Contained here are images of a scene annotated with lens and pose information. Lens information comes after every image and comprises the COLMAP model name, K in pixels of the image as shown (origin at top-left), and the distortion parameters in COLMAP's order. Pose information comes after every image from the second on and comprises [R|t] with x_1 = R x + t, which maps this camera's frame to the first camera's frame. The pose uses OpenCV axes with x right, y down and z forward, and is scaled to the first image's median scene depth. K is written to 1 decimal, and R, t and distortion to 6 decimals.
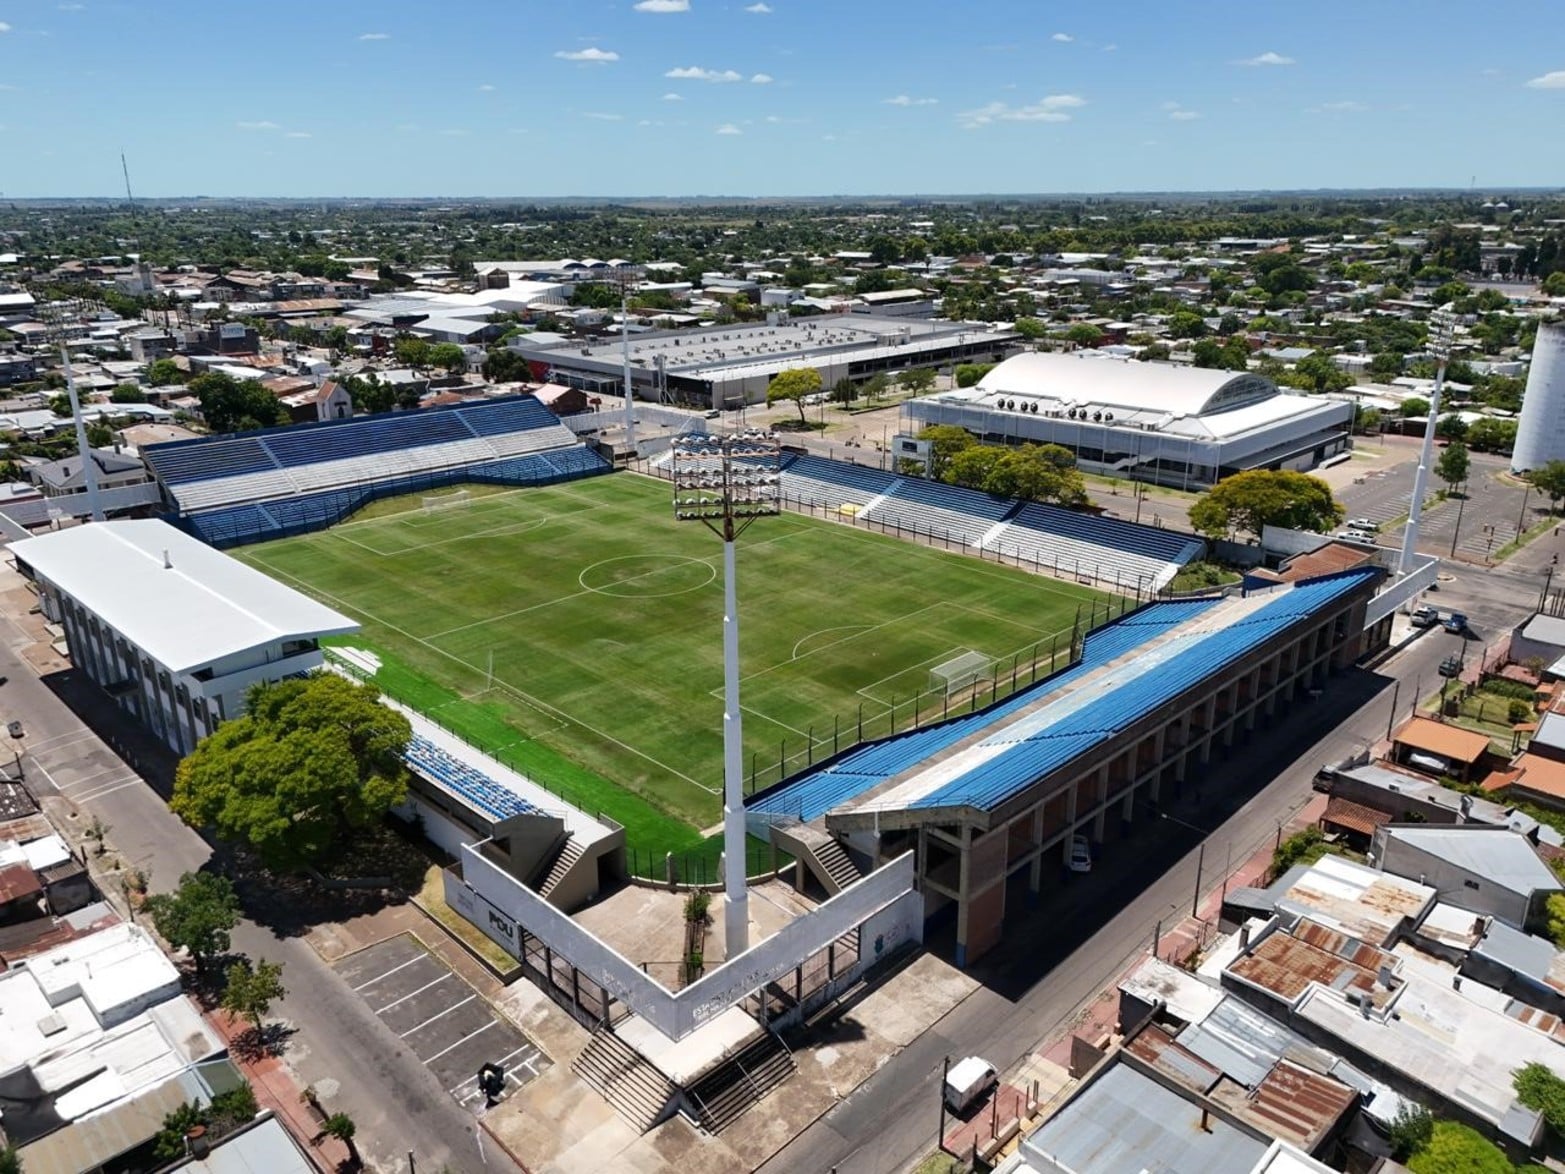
lens RADIAL K [[1153.2, 0, 787.0], [0, 1153.2, 585.6], [0, 0, 1]] dist [0.058698, -0.053841]
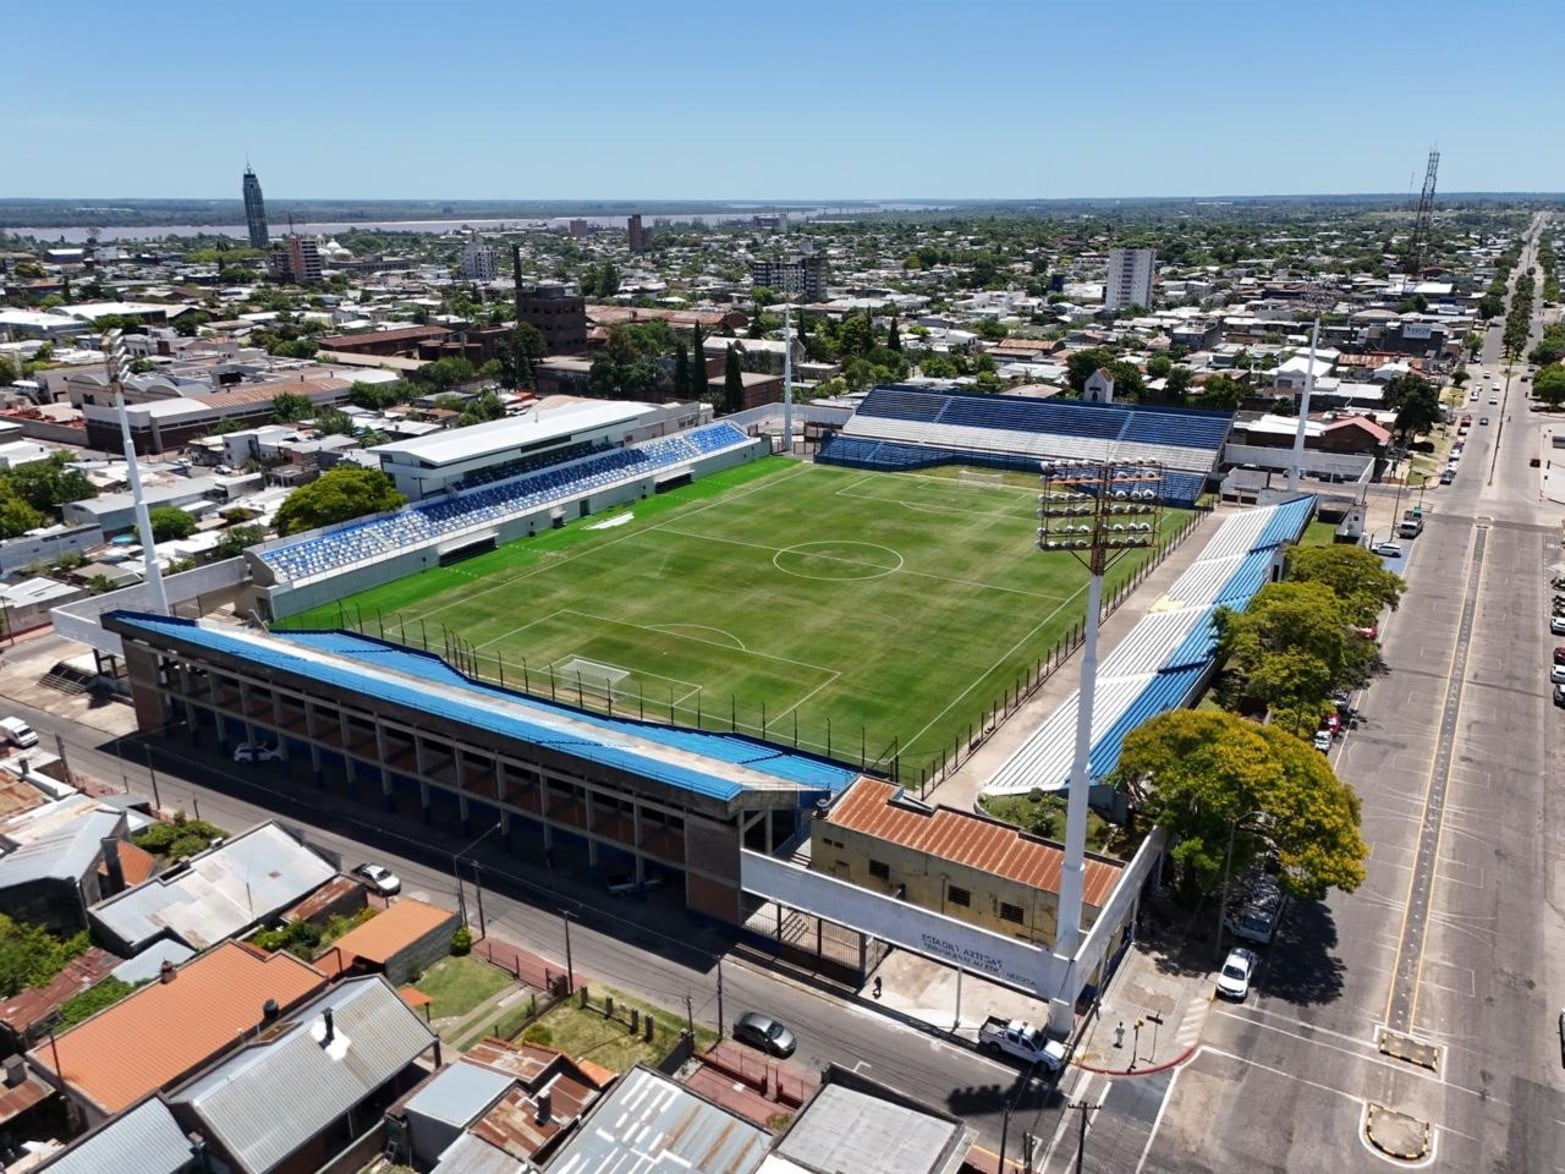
lens RADIAL K [[1153.2, 0, 787.0], [0, 1153.2, 585.6], [0, 0, 1]] dist [0.058698, -0.053841]
pose [[0.234566, 0.311927, -0.920695, 0.716495], [-0.307228, 0.922362, 0.234219, -0.186269], [0.922274, 0.227924, 0.312188, 0.551600]]
